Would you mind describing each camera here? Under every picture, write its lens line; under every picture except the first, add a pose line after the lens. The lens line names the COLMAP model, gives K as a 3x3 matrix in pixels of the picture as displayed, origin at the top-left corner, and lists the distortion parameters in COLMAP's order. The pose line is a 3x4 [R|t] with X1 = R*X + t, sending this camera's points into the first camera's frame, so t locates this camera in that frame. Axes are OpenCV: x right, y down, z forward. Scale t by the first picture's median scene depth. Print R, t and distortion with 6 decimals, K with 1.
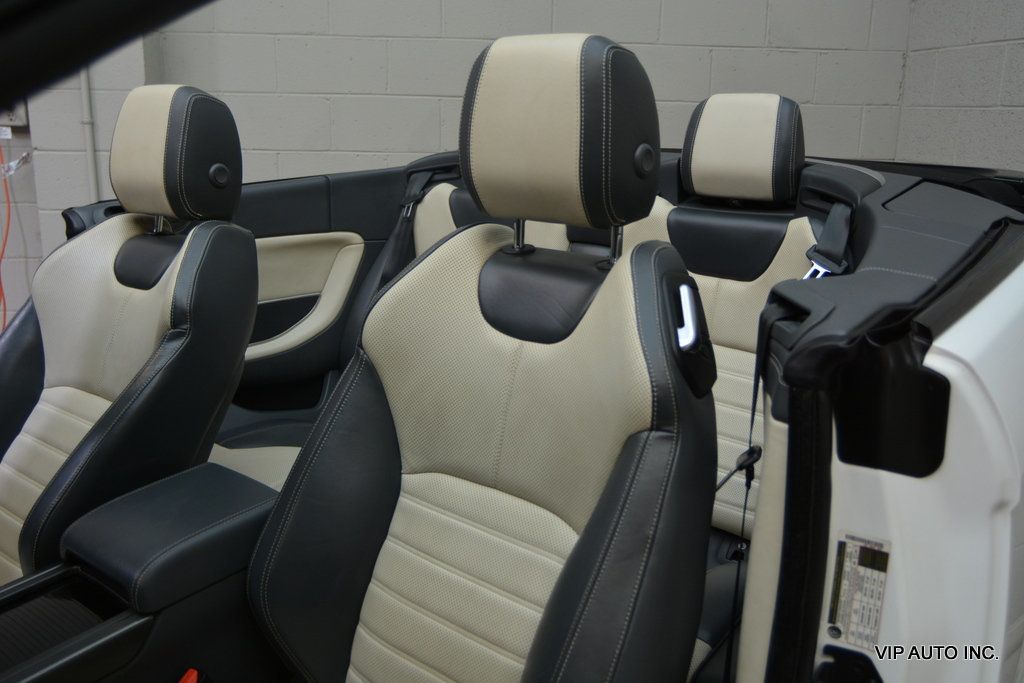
lens RADIAL K [[964.8, 0, 525.6], [0, 964.8, 320.8], [0, 0, 1]] dist [-0.016286, 0.000000]
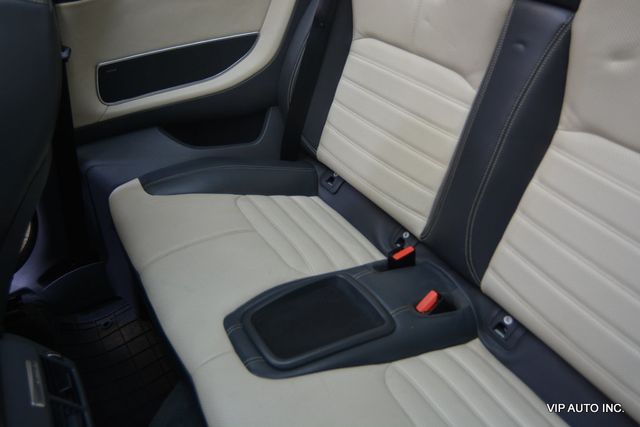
lens RADIAL K [[533.4, 0, 315.4], [0, 533.4, 213.9], [0, 0, 1]] dist [-0.023893, 0.015134]
pose [[0.936416, 0.157091, -0.313765, 0.050064], [-0.019892, 0.916517, 0.399500, -0.078174], [0.350329, -0.367856, 0.861366, 0.464133]]
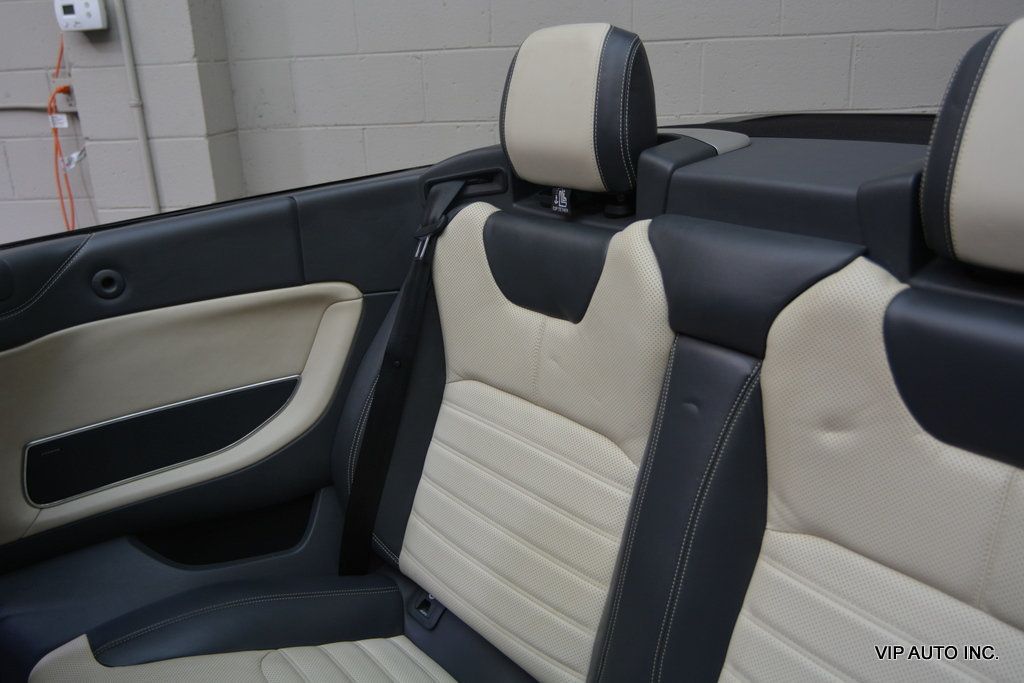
lens RADIAL K [[853.4, 0, 507.4], [0, 853.4, 335.4], [0, 0, 1]] dist [-0.023893, 0.015134]
pose [[0.972448, 0.013969, -0.232702, 0.057298], [0.010708, 0.994473, 0.104446, -0.114208], [0.232875, -0.104060, 0.966923, 0.477904]]
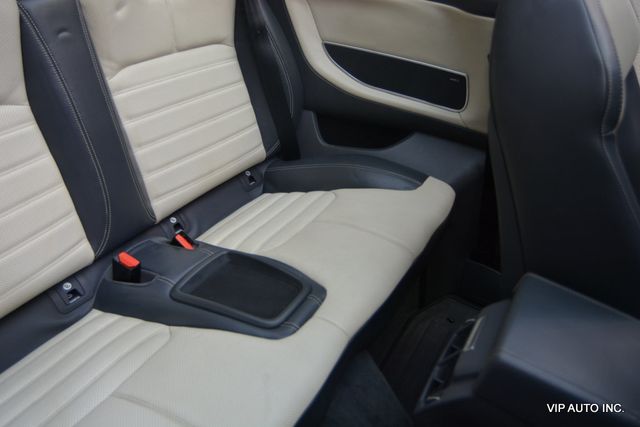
lens RADIAL K [[533.4, 0, 319.3], [0, 533.4, 214.6], [0, 0, 1]] dist [-0.023893, 0.015134]
pose [[-0.167810, -0.563094, 0.809175, -0.381685], [0.121146, 0.802814, 0.583792, -0.141719], [-0.978347, 0.195995, -0.066504, 0.730259]]
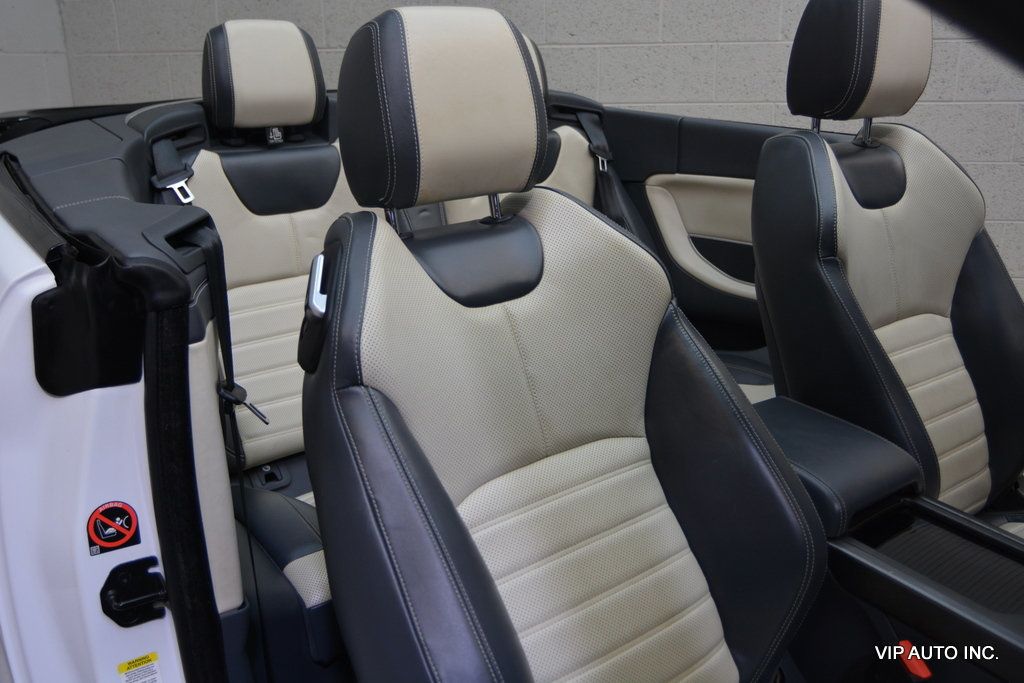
lens RADIAL K [[964.8, 0, 534.8], [0, 964.8, 363.1], [0, 0, 1]] dist [-0.016286, 0.000000]
pose [[0.191470, -0.310939, 0.930944, -0.790204], [0.225831, 0.937001, 0.266515, -0.125606], [-0.955165, 0.159206, 0.249627, 0.572630]]
